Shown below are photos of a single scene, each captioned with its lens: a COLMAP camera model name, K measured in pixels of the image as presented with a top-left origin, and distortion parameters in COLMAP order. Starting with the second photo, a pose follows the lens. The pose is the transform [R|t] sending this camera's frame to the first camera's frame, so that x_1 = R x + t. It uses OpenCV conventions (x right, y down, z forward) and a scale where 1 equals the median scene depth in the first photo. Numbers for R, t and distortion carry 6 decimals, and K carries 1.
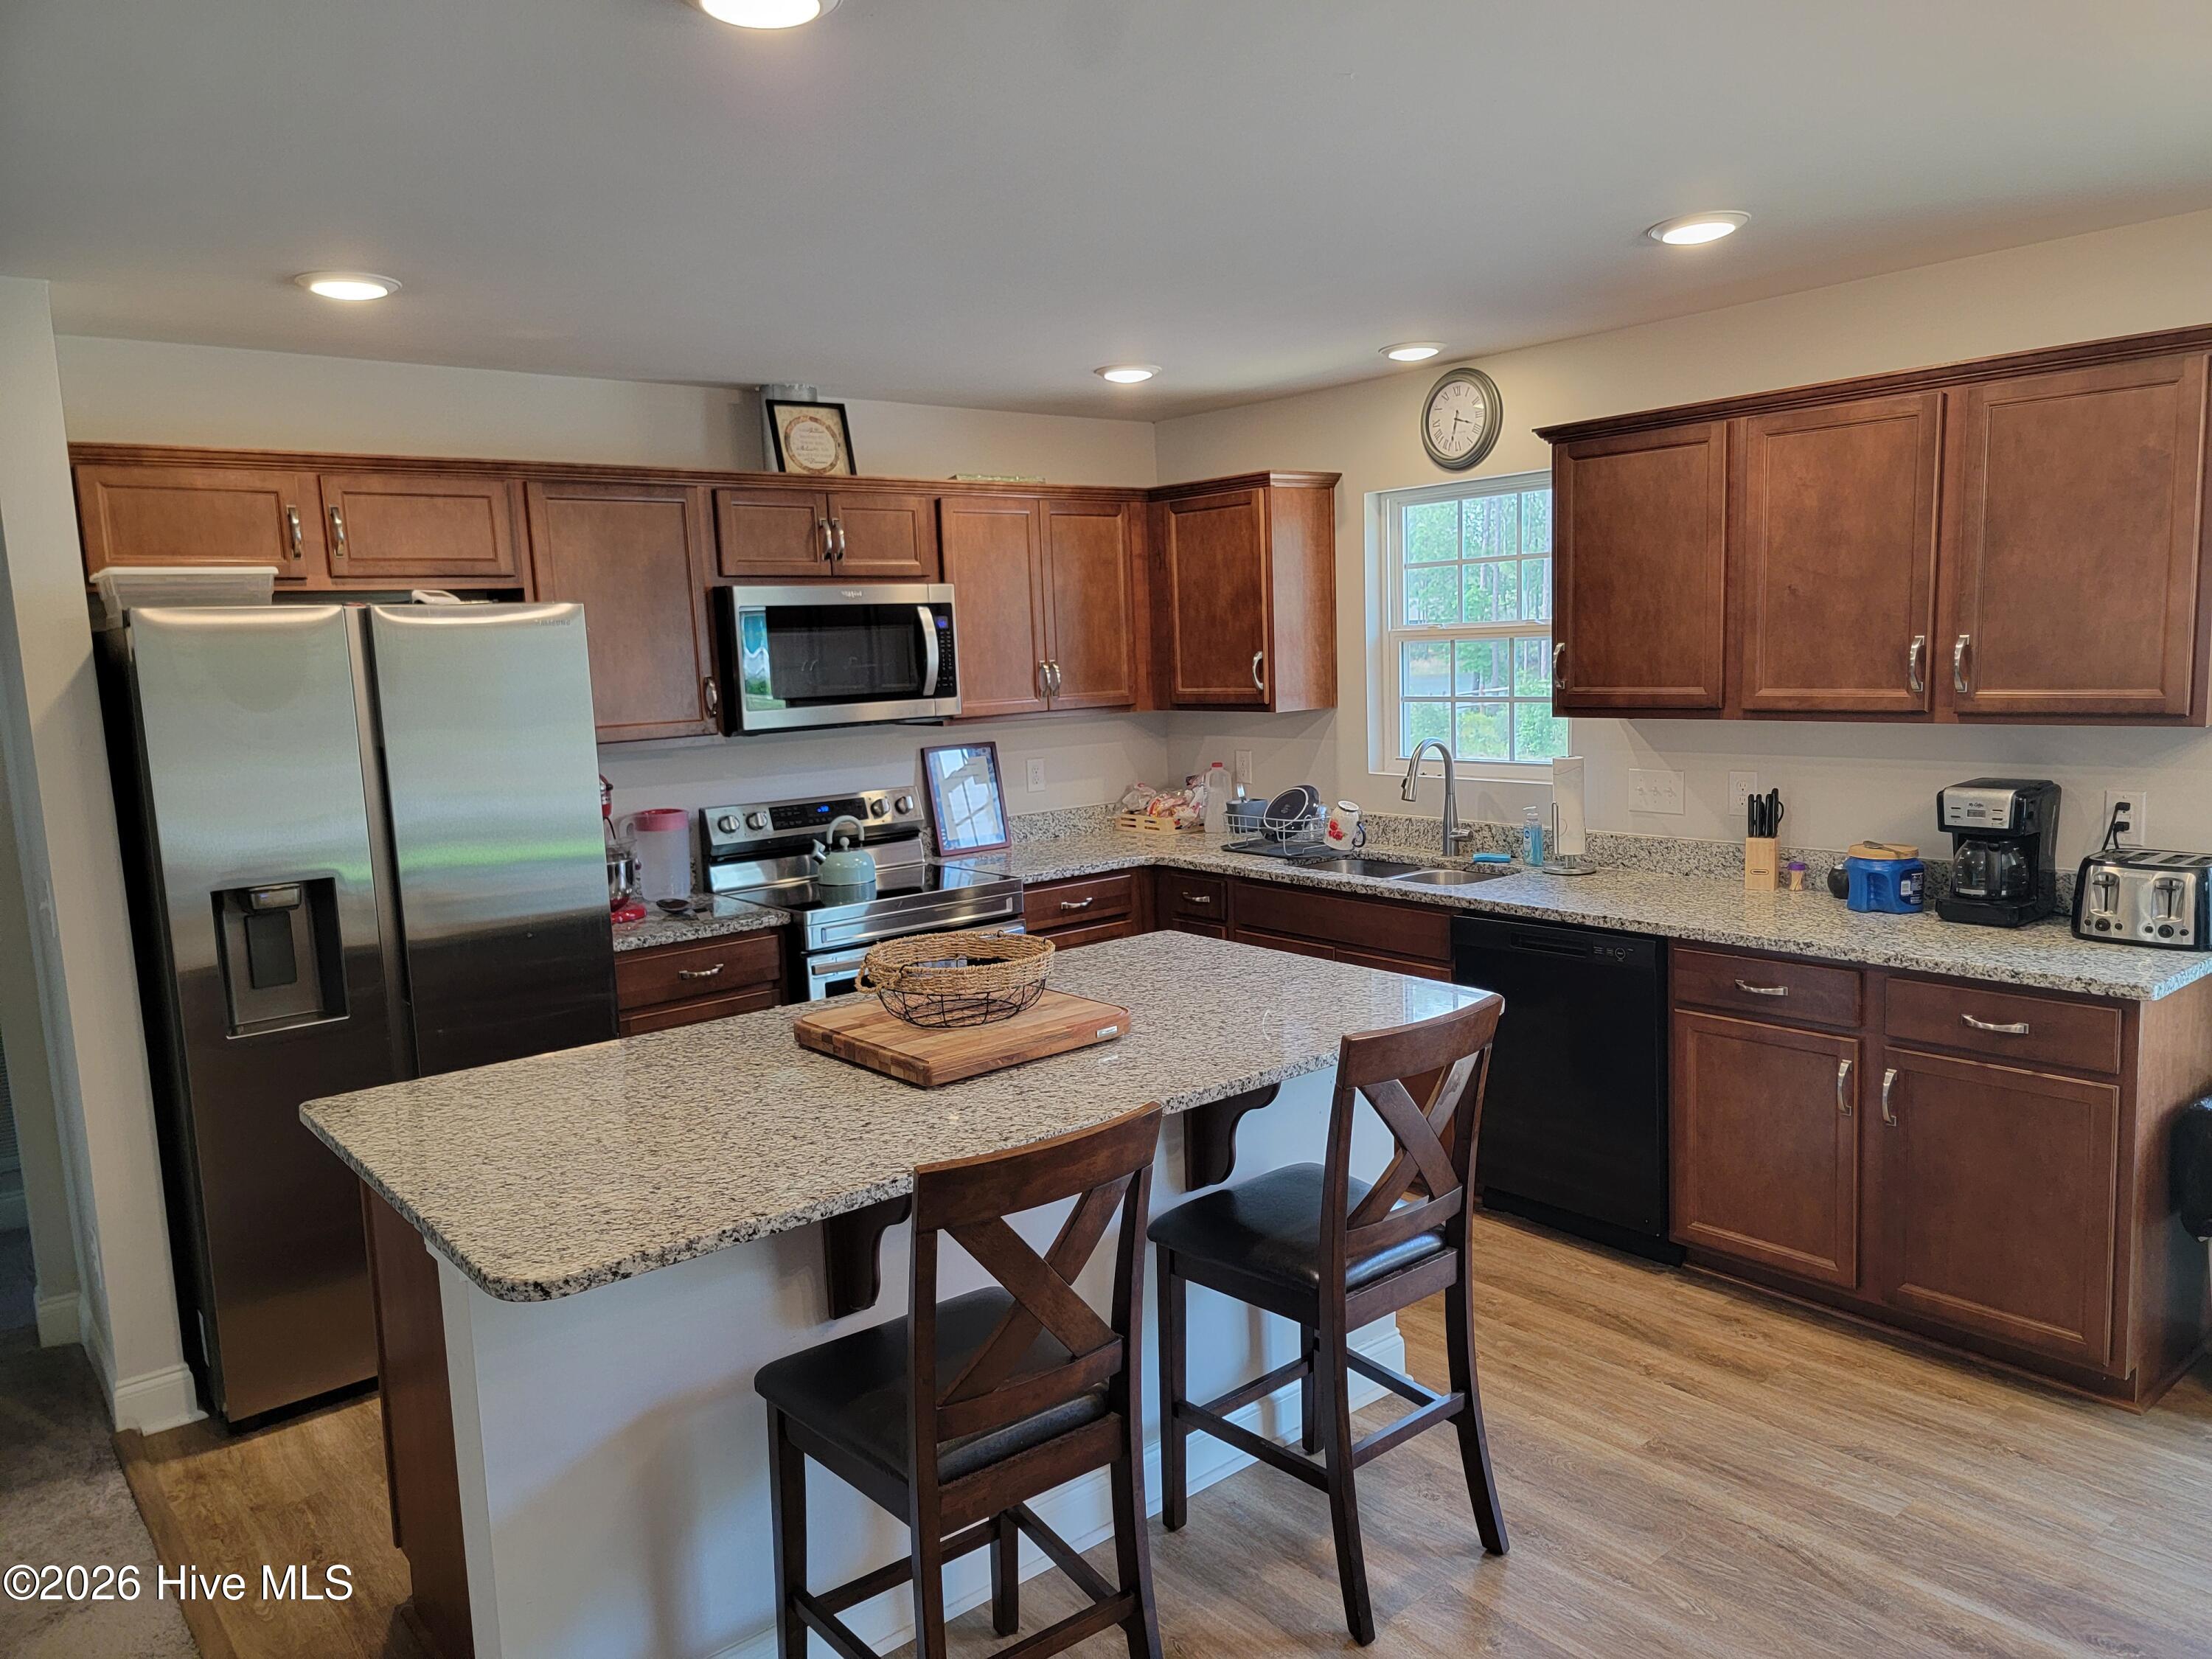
lens RADIAL K [[1544.9, 0, 1123.6], [0, 1544.9, 840.4], [0, 0, 1]] dist [0.054080, -0.026729]
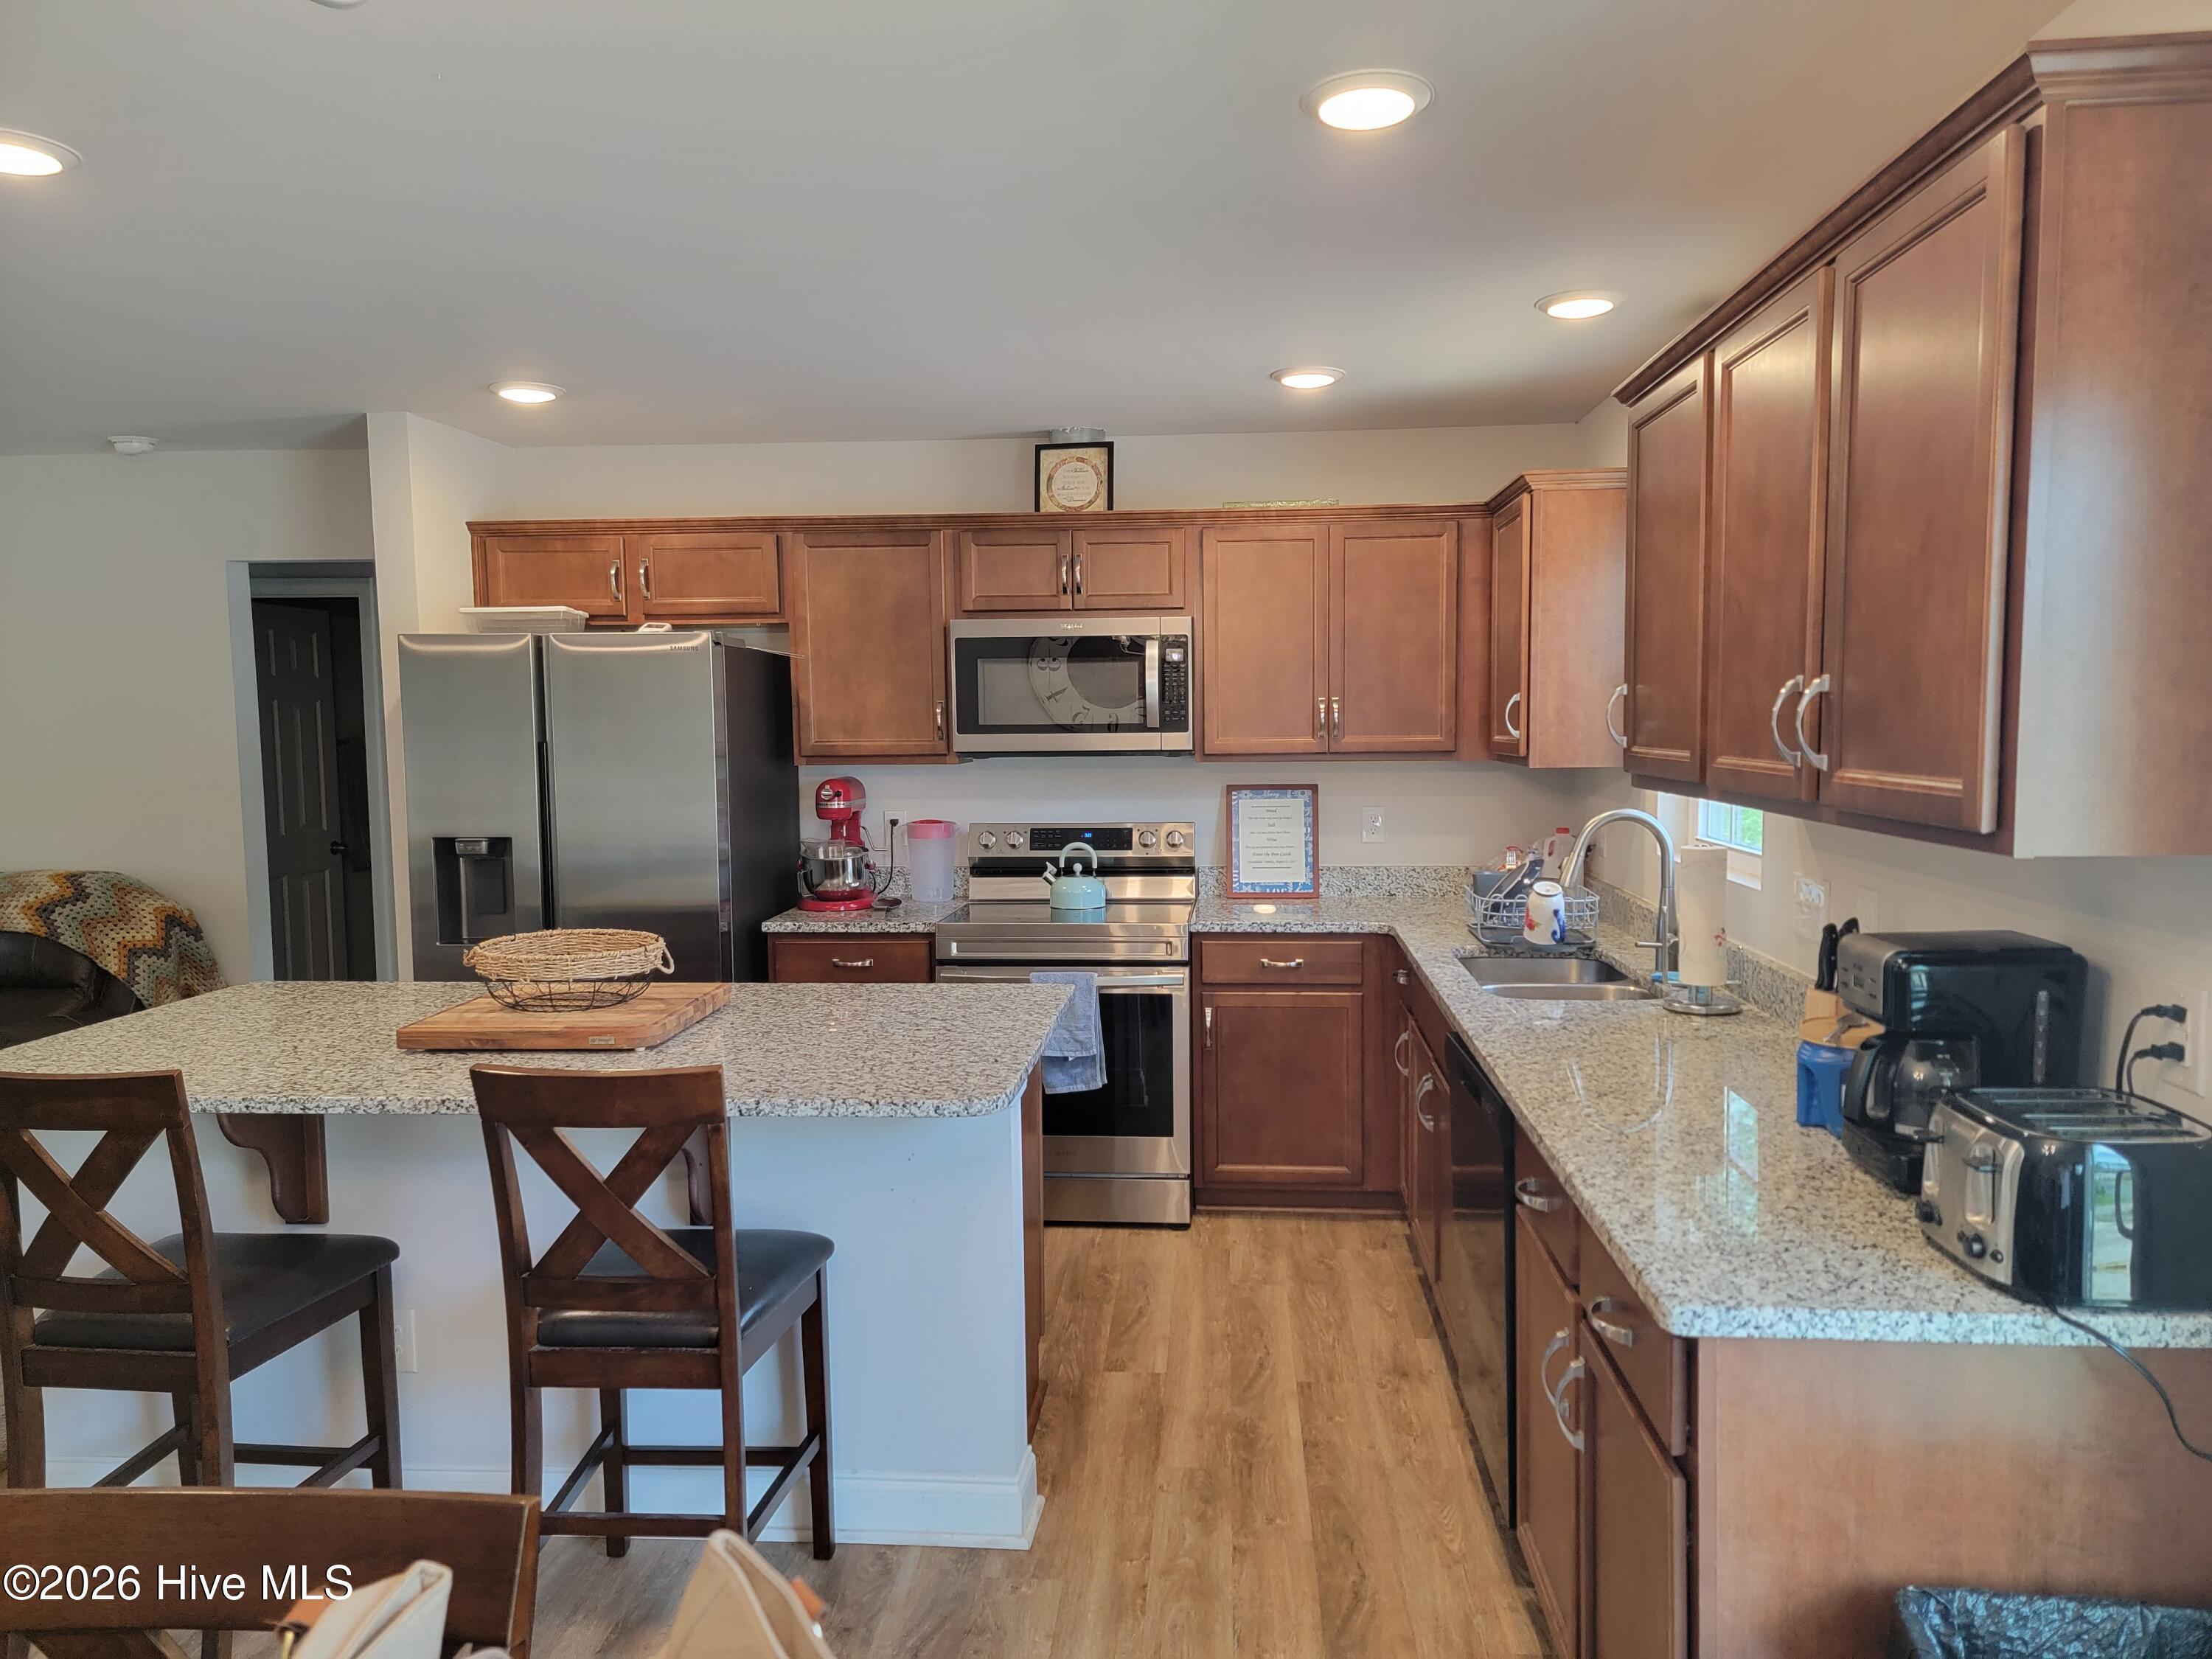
lens RADIAL K [[1544.9, 0, 1127.2], [0, 1544.9, 828.8], [0, 0, 1]] dist [0.054080, -0.026729]
pose [[0.715229, 0.083371, -0.693900, 0.558522], [-0.110210, 0.993891, 0.005817, -0.034803], [0.690146, 0.072314, 0.720048, 0.291670]]
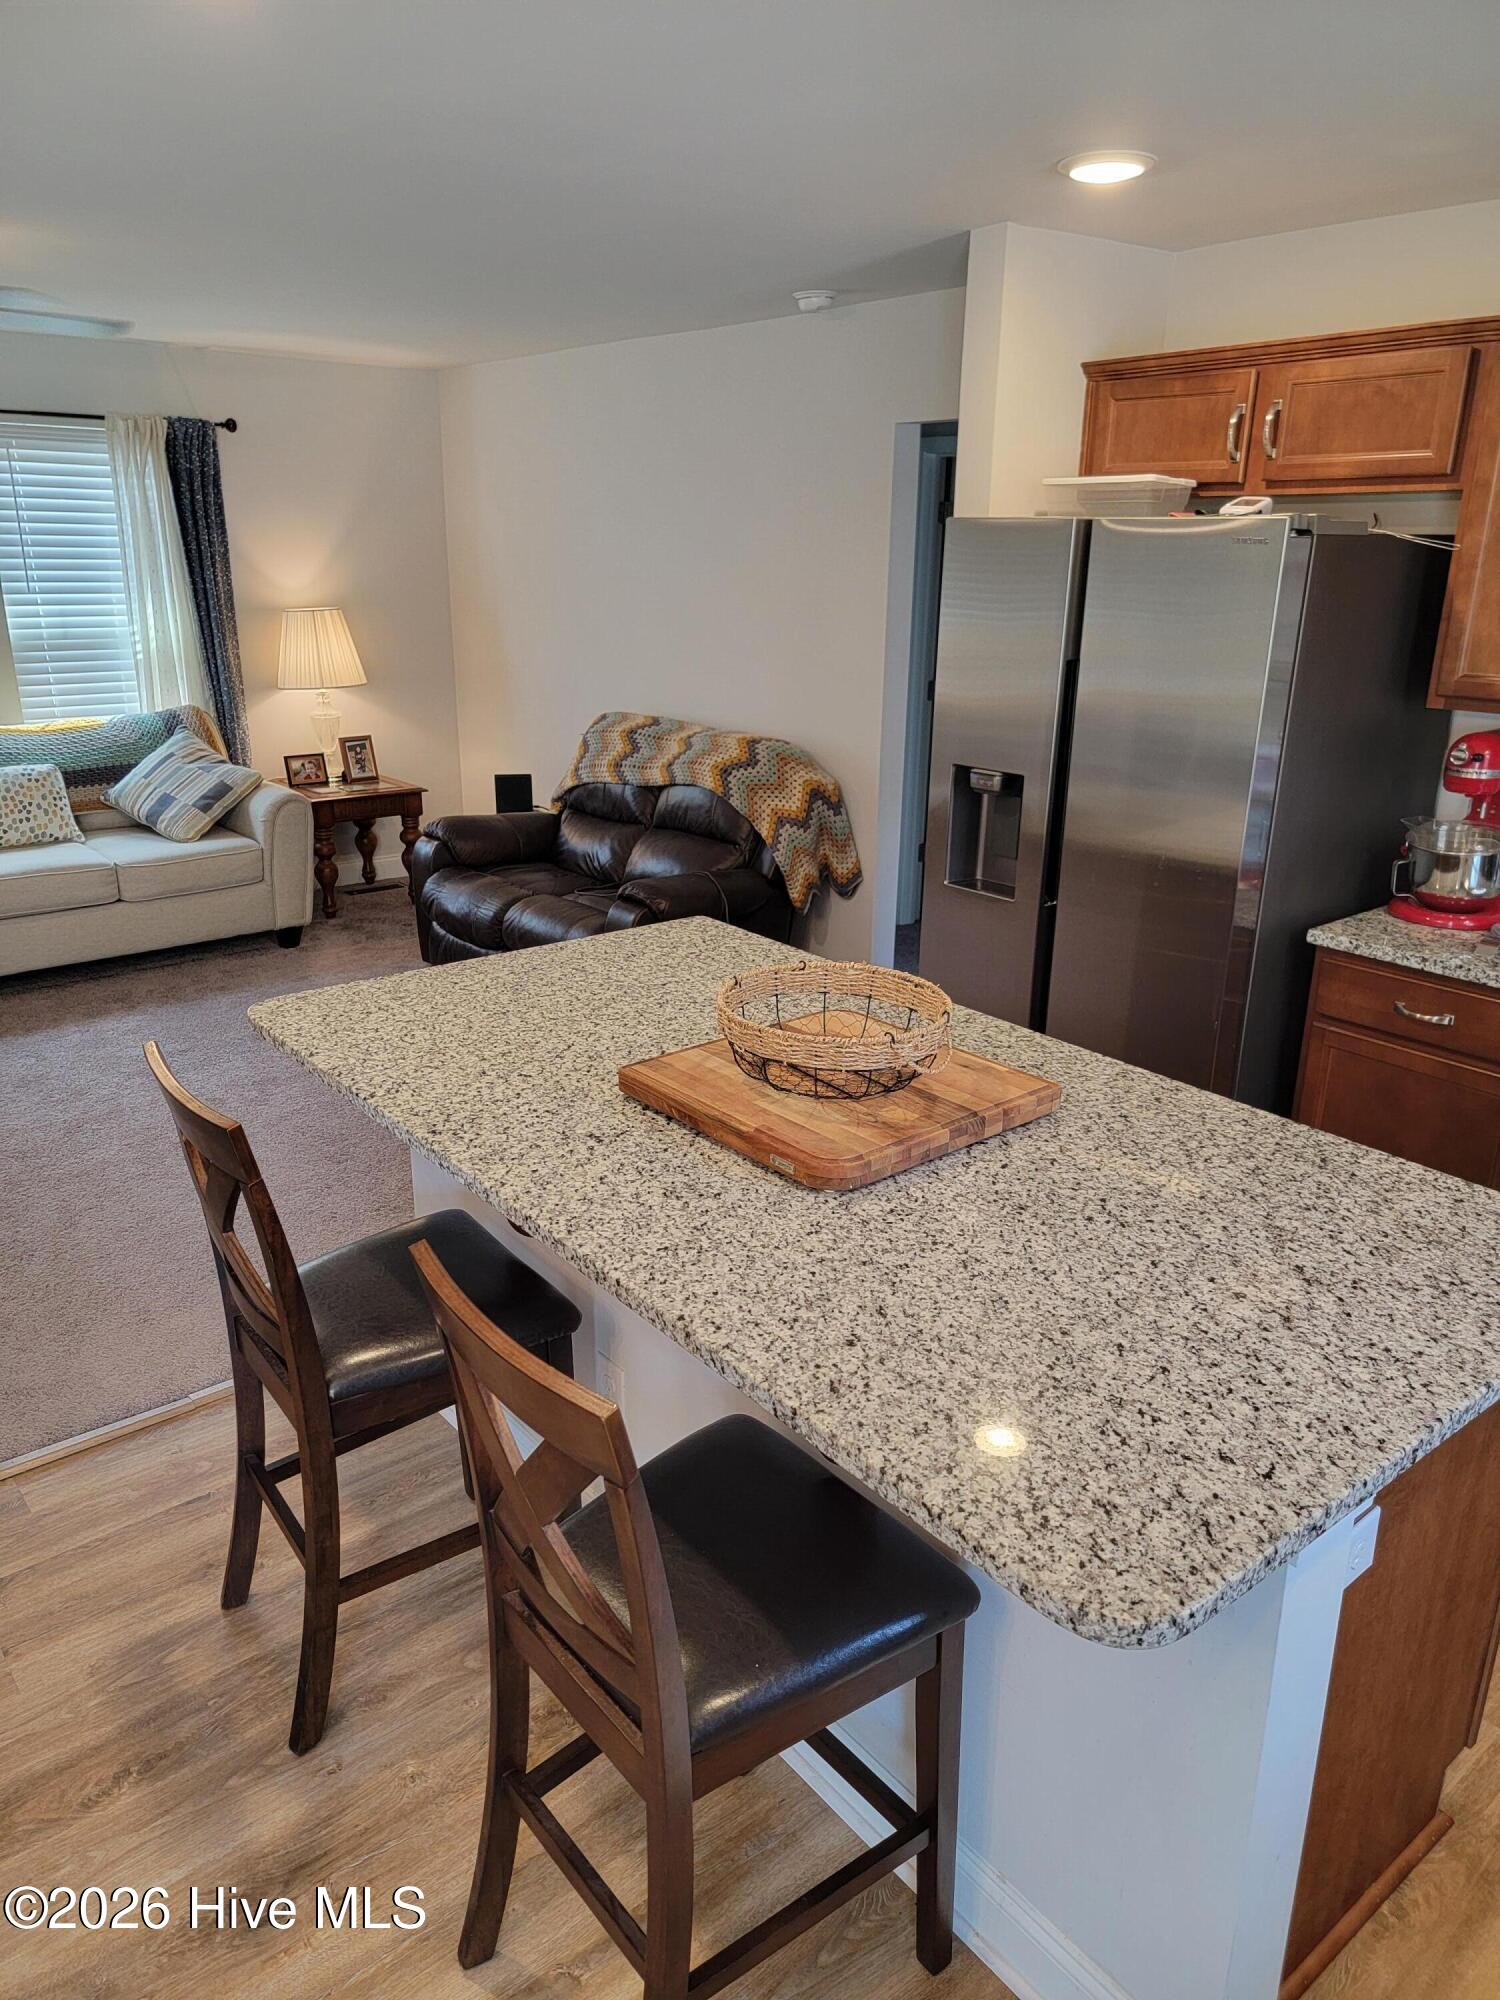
lens RADIAL K [[1396.8, 0, 750.0], [0, 1396.8, 1005.2], [0, 0, 1]] dist [0.054080, -0.026729]
pose [[-0.015235, 0.353566, -0.935286, 0.347377], [-0.144266, 0.924829, 0.351963, -0.105569], [0.989422, 0.140292, 0.036917, 0.565922]]
